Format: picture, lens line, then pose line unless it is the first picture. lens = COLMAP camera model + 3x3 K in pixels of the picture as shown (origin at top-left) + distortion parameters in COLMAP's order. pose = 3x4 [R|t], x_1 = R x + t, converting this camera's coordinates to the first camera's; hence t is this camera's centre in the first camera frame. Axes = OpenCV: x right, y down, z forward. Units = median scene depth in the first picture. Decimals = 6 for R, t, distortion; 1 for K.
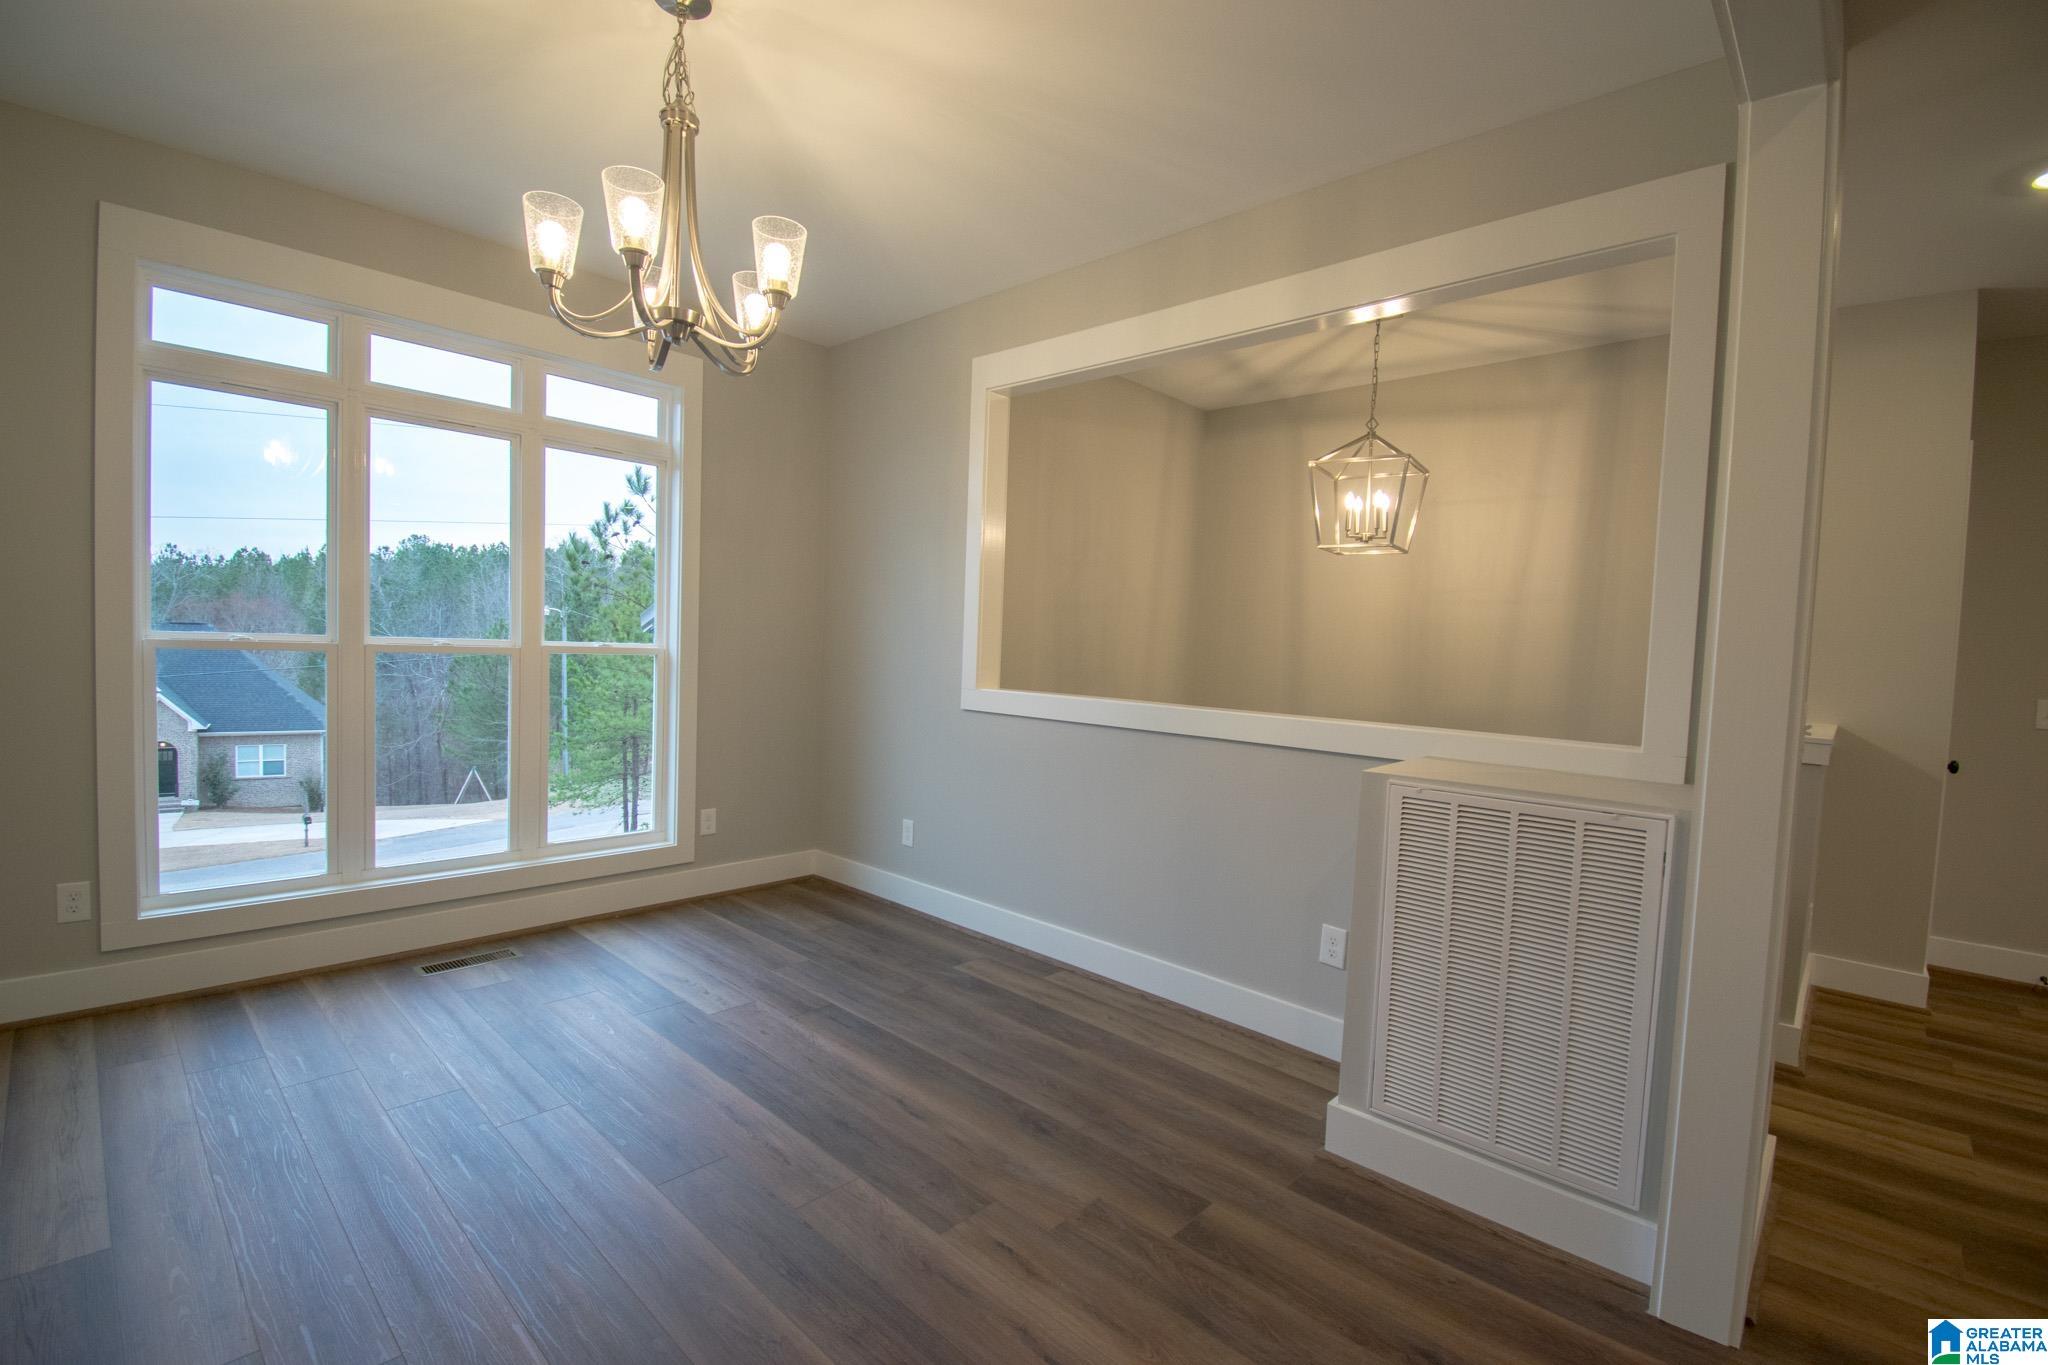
lens RADIAL K [[918.2, 0, 1030.4], [0, 918.2, 670.6], [0, 0, 1]] dist [0.000371, -0.000032]
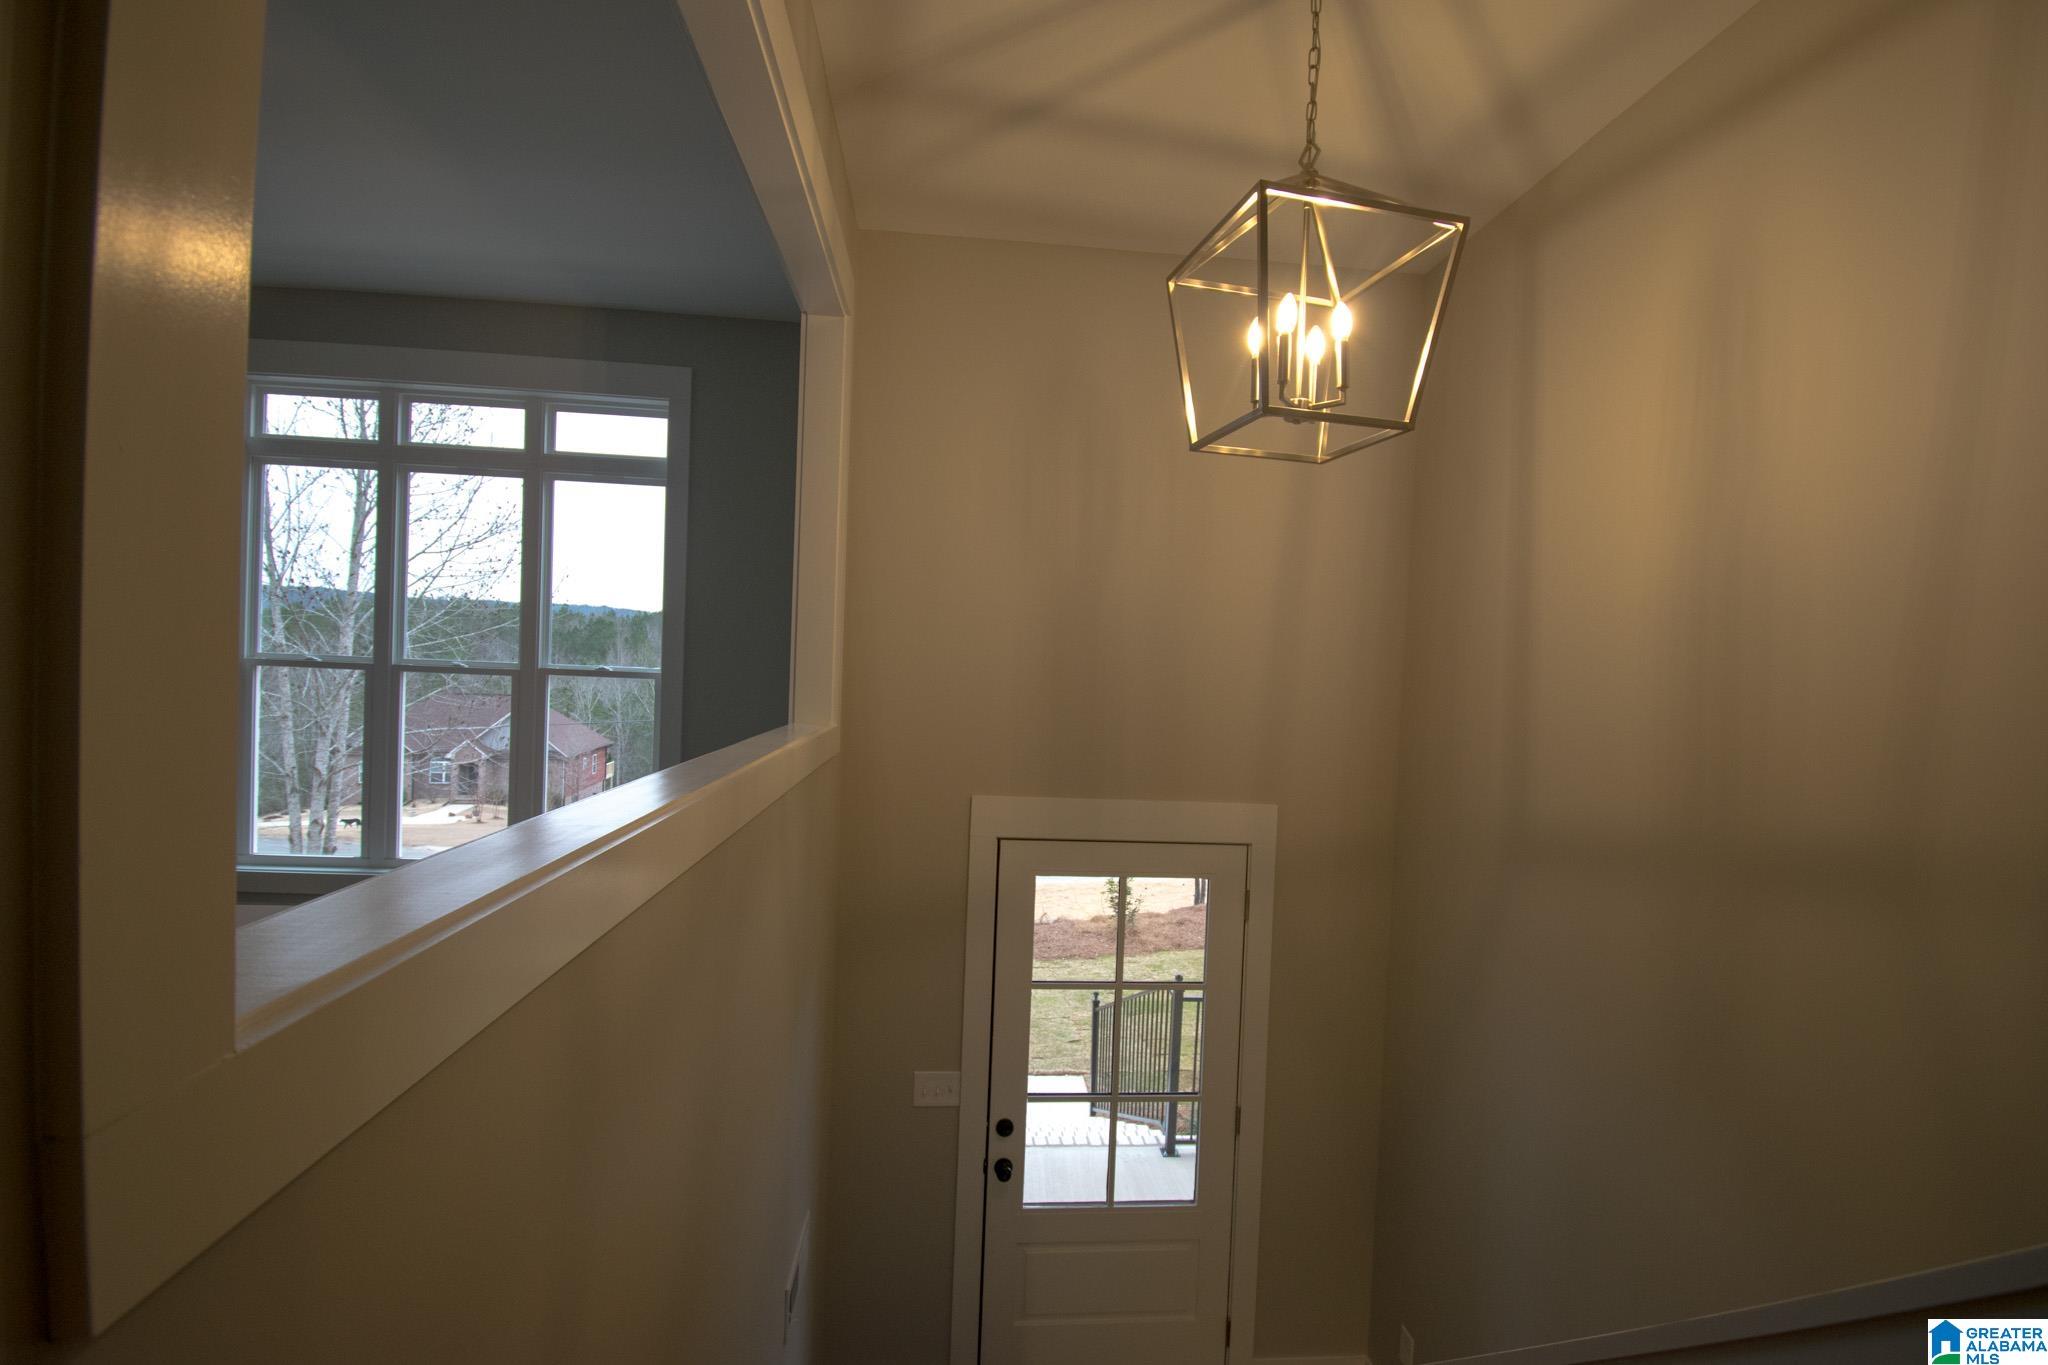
lens RADIAL K [[901.5, 0, 1024.0], [0, 901.5, 682.5], [0, 0, 1]] dist [0.000811, -0.017311]
pose [[0.756017, 0.000803, -0.654551, 0.708896], [-0.032389, 0.998820, -0.036186, 0.010891], [0.653750, 0.048557, 0.755151, 0.747885]]
